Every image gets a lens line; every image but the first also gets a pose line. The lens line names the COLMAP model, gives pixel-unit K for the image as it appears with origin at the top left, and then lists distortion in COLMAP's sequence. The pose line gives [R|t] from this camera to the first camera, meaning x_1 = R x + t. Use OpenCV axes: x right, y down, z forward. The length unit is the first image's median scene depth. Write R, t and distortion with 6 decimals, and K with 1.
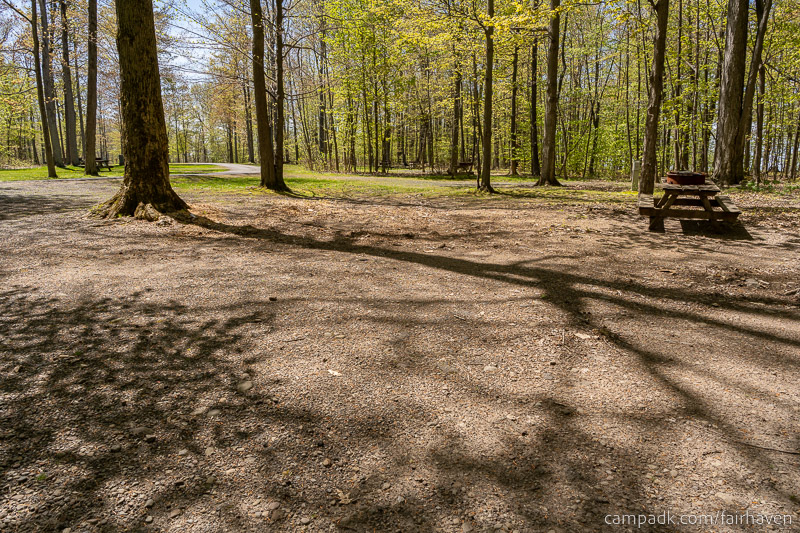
lens RADIAL K [[536.6, 0, 400.5], [0, 536.6, 275.2], [0, 0, 1]] dist [-0.001323, -0.000347]
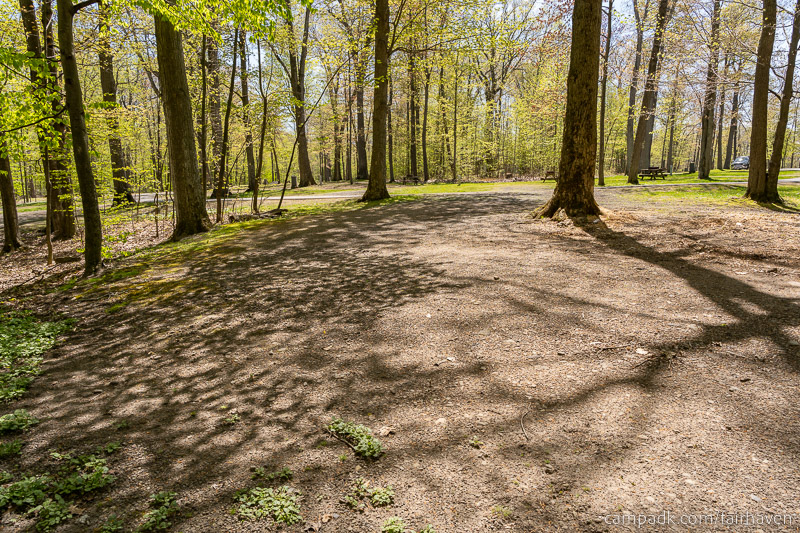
lens RADIAL K [[536.6, 0, 399.3], [0, 536.6, 267.0], [0, 0, 1]] dist [-0.001323, -0.000347]
pose [[0.523005, 0.130389, -0.842297, 0.385560], [-0.153404, 0.986492, 0.057458, -0.013848], [0.838411, 0.099161, 0.535942, 0.030782]]
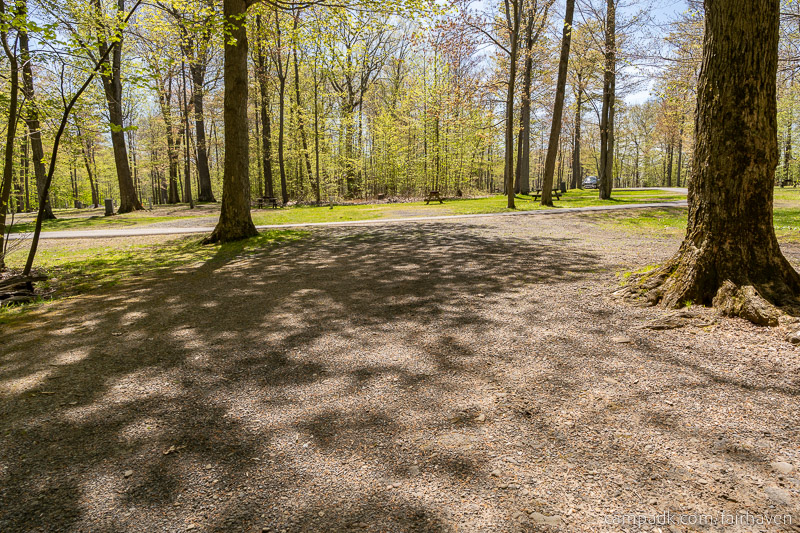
lens RADIAL K [[536.6, 0, 396.4], [0, 536.6, 267.4], [0, 0, 1]] dist [-0.001323, -0.000347]
pose [[0.734189, 0.073860, -0.674915, -0.366109], [-0.112649, 0.993539, -0.013812, -0.103895], [0.669534, 0.086169, 0.737766, 0.398229]]
